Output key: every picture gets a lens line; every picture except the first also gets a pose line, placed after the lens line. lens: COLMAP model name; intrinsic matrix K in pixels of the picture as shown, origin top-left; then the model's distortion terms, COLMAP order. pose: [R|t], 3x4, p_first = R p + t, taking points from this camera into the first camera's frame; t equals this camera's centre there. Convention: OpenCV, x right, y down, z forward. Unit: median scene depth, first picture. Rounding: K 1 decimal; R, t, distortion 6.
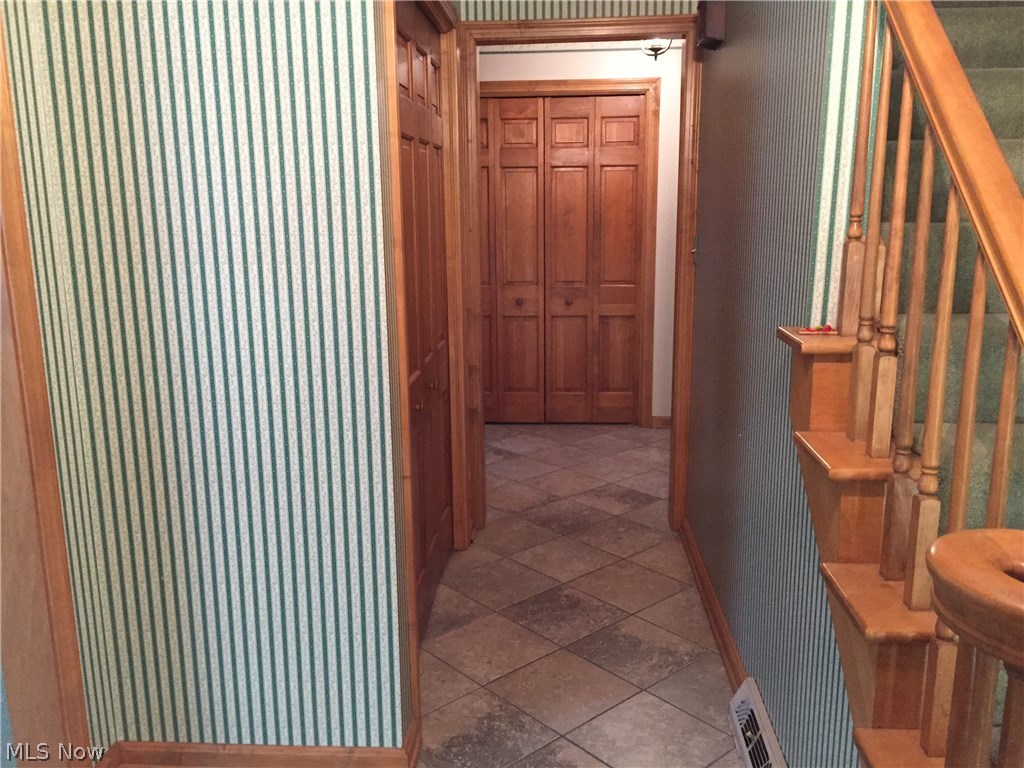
lens RADIAL K [[871.1, 0, 512.0], [0, 871.1, 384.0], [0, 0, 1]] dist [0.086893, -0.119581]
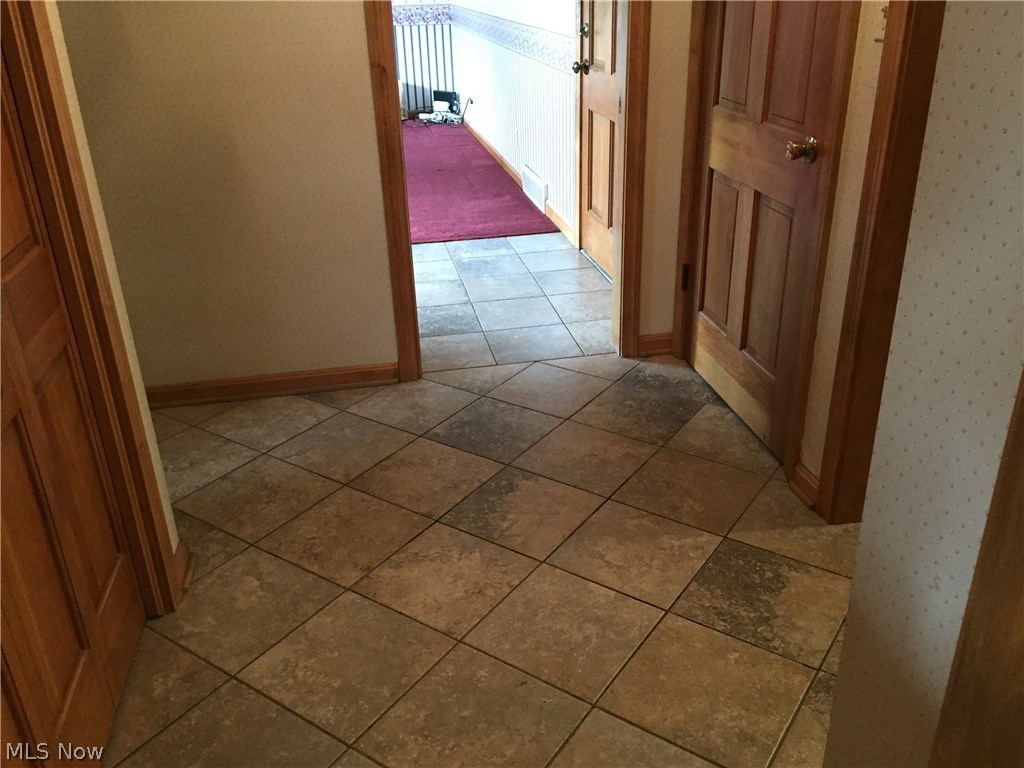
lens RADIAL K [[871.1, 0, 512.0], [0, 871.1, 384.0], [0, 0, 1]] dist [0.086893, -0.119581]
pose [[-0.247513, -0.392020, 0.886035, -0.216287], [0.230571, 0.864385, 0.446851, -0.203391], [-0.941050, 0.314895, -0.123558, 1.090700]]
